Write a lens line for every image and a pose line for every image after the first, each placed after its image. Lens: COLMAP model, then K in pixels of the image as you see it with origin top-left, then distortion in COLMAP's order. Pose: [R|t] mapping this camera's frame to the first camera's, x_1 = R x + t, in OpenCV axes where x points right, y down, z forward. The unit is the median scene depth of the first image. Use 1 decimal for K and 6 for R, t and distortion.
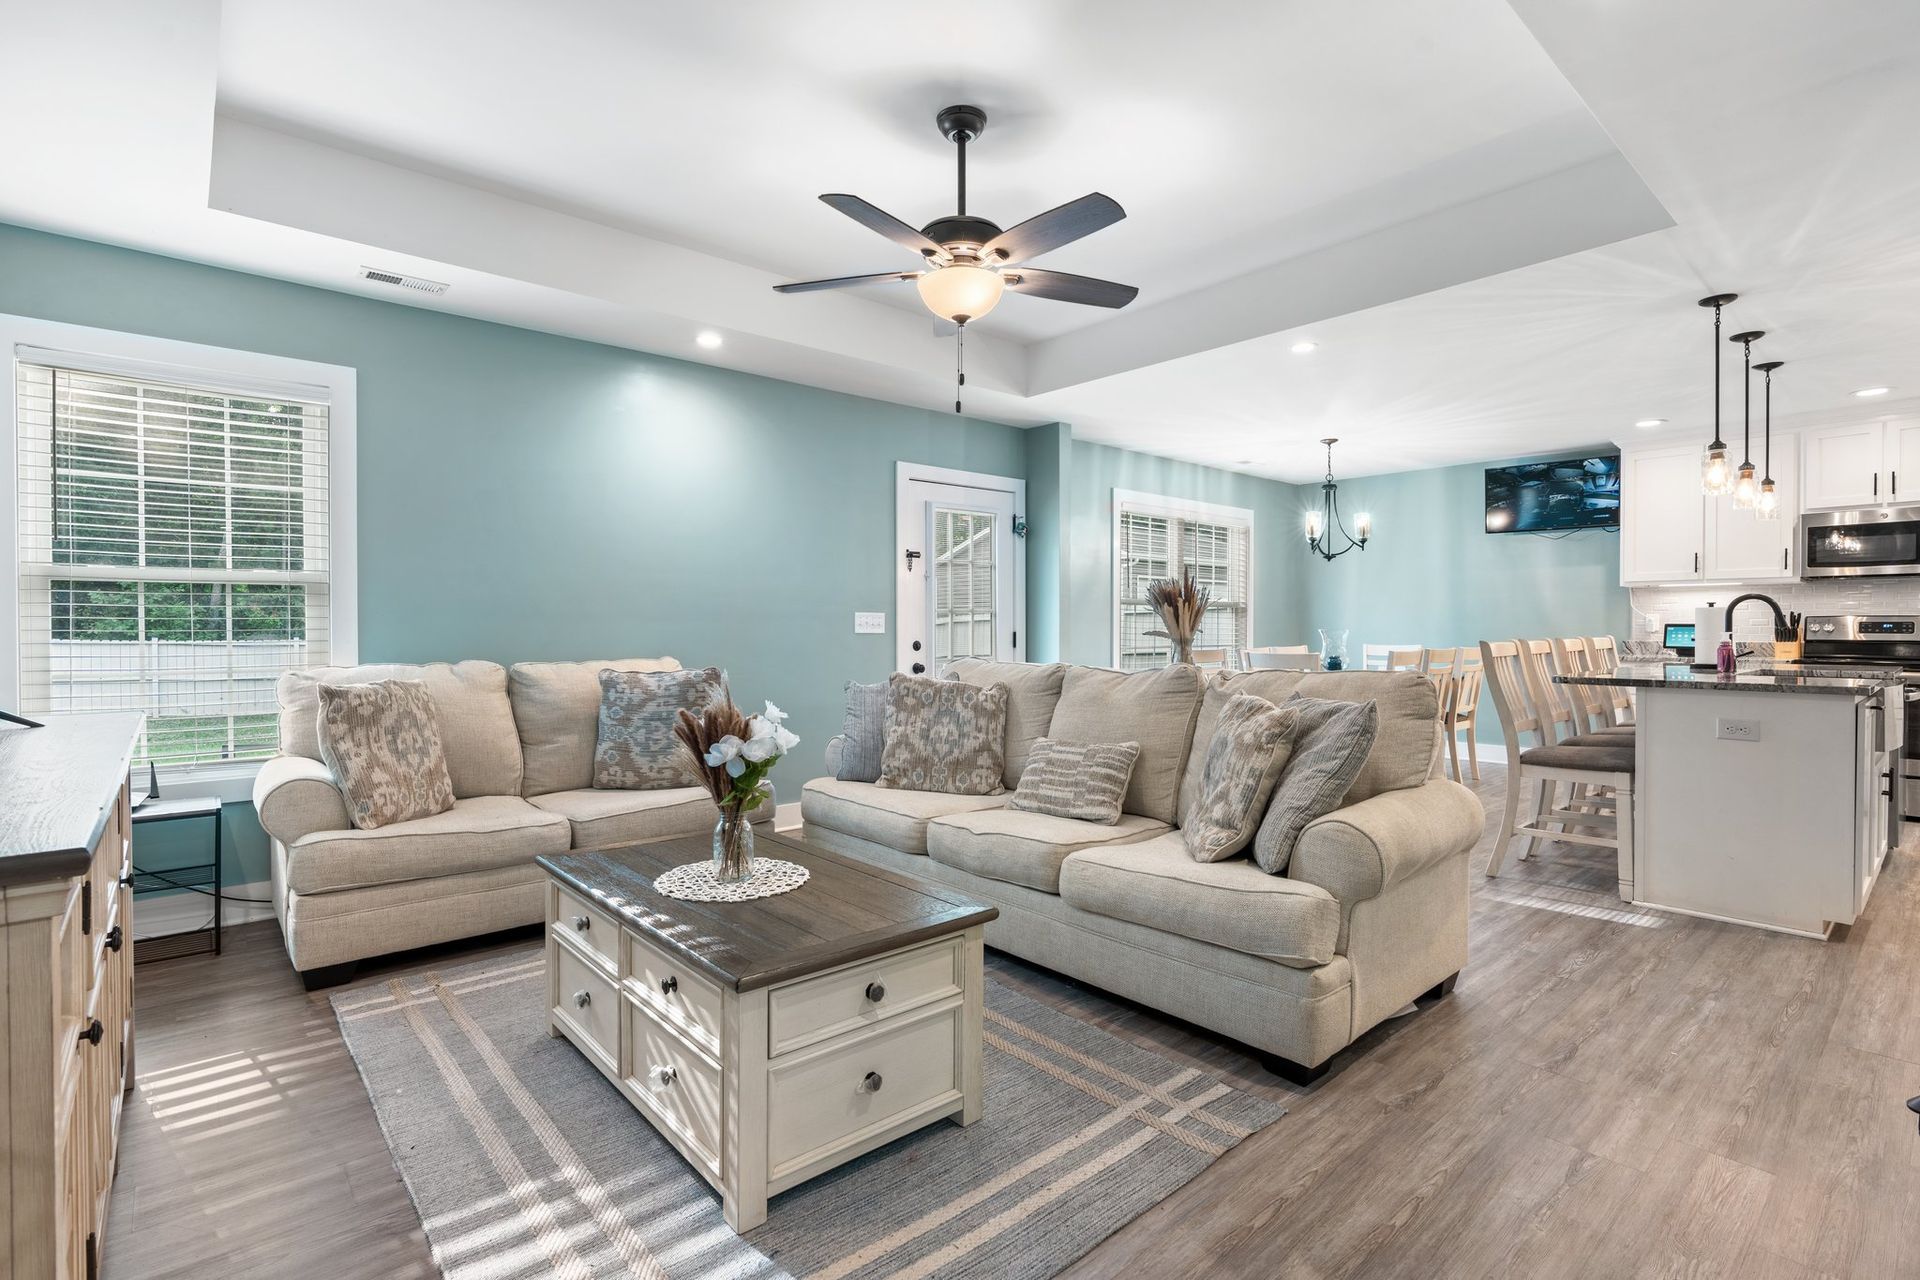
lens RADIAL K [[903.5, 0, 961.8], [0, 903.5, 635.2], [0, 0, 1]] dist [-0.000981, -0.000111]
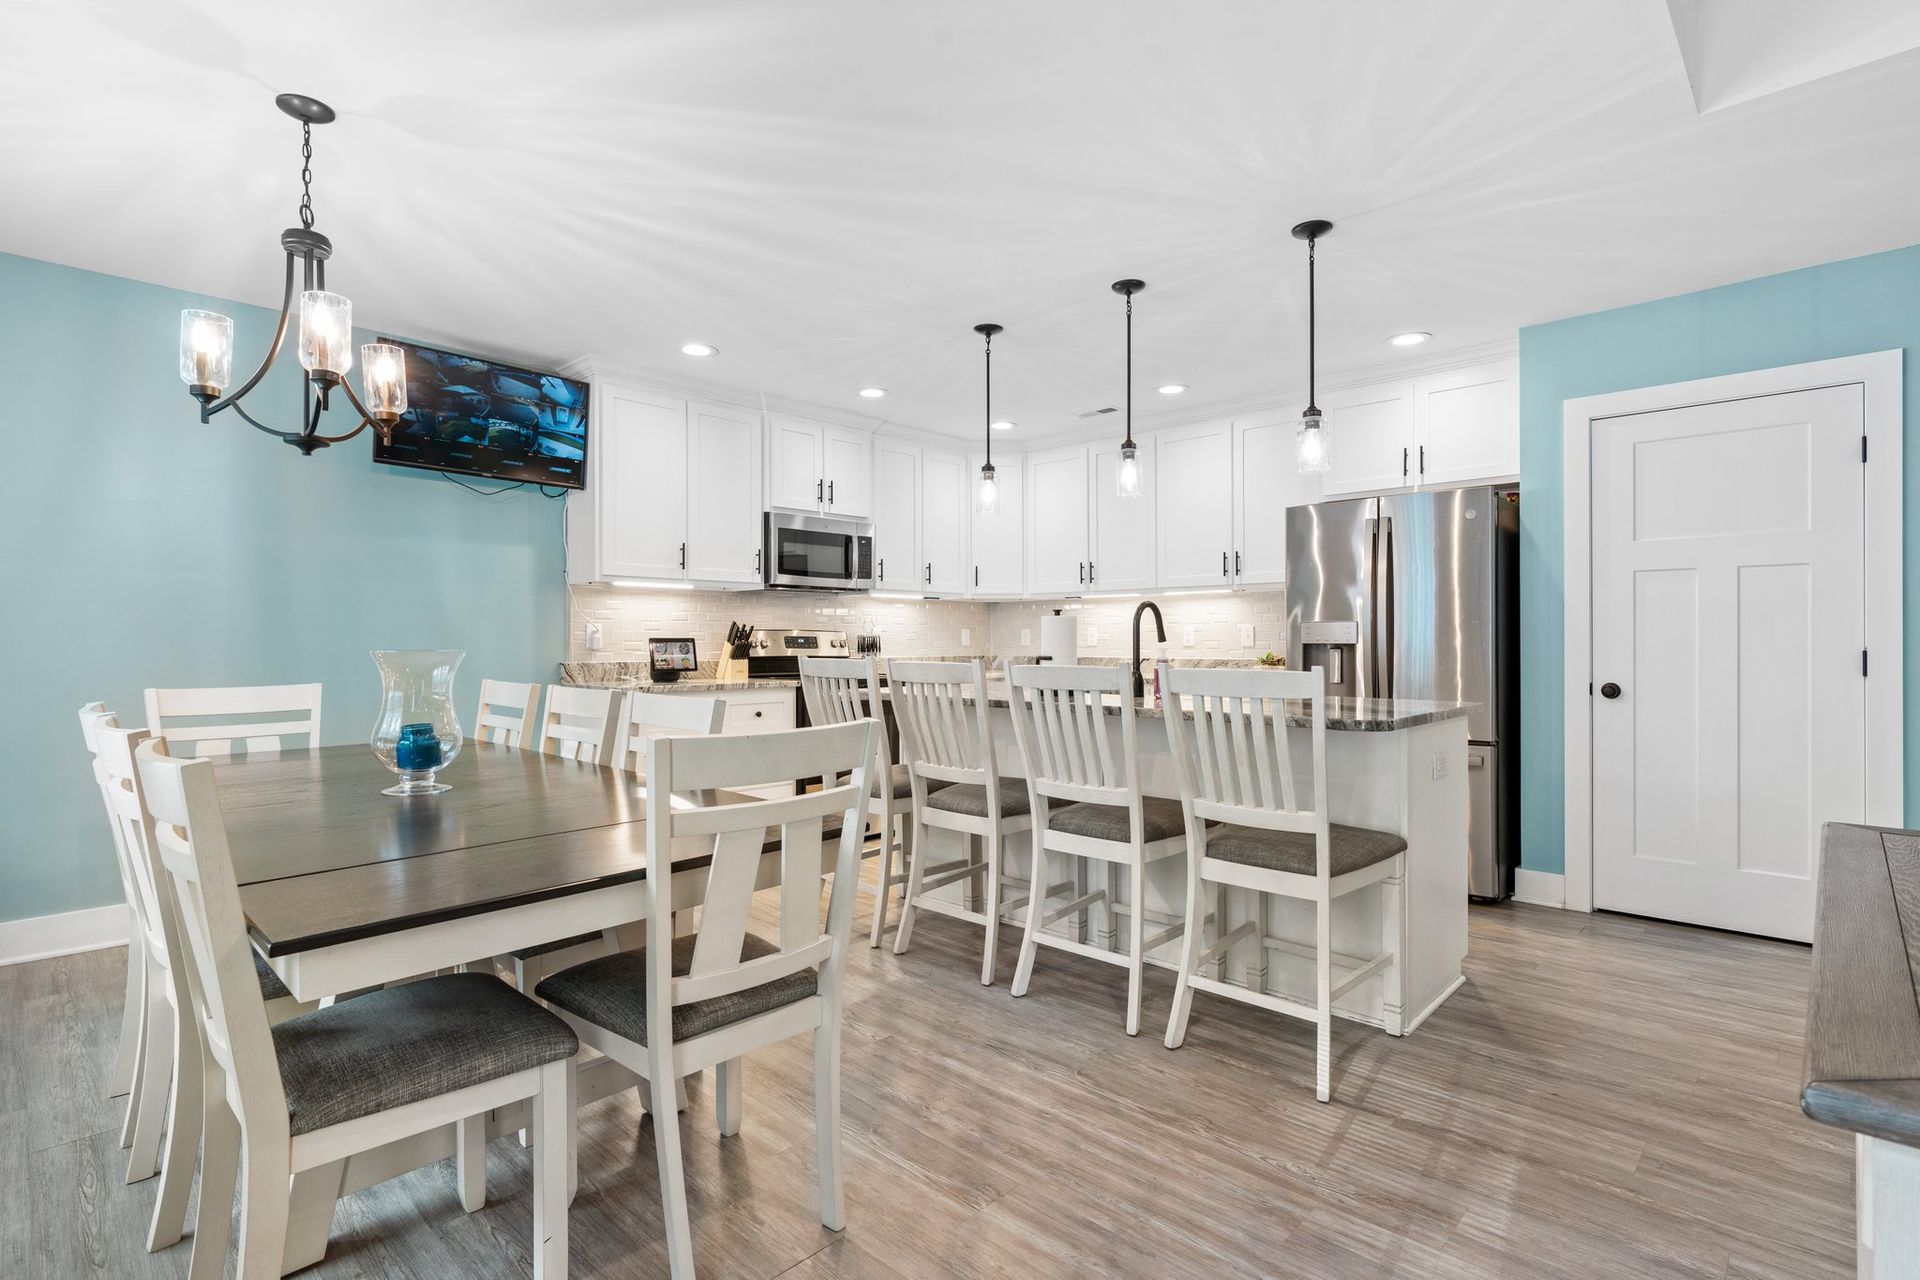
lens RADIAL K [[903.5, 0, 965.2], [0, 903.5, 639.9], [0, 0, 1]] dist [-0.000981, -0.000111]
pose [[-0.089402, 0.001595, 0.995994, 0.040108], [0.011622, 0.999932, -0.000558, -0.006735], [-0.995928, 0.011526, -0.089415, 0.781547]]
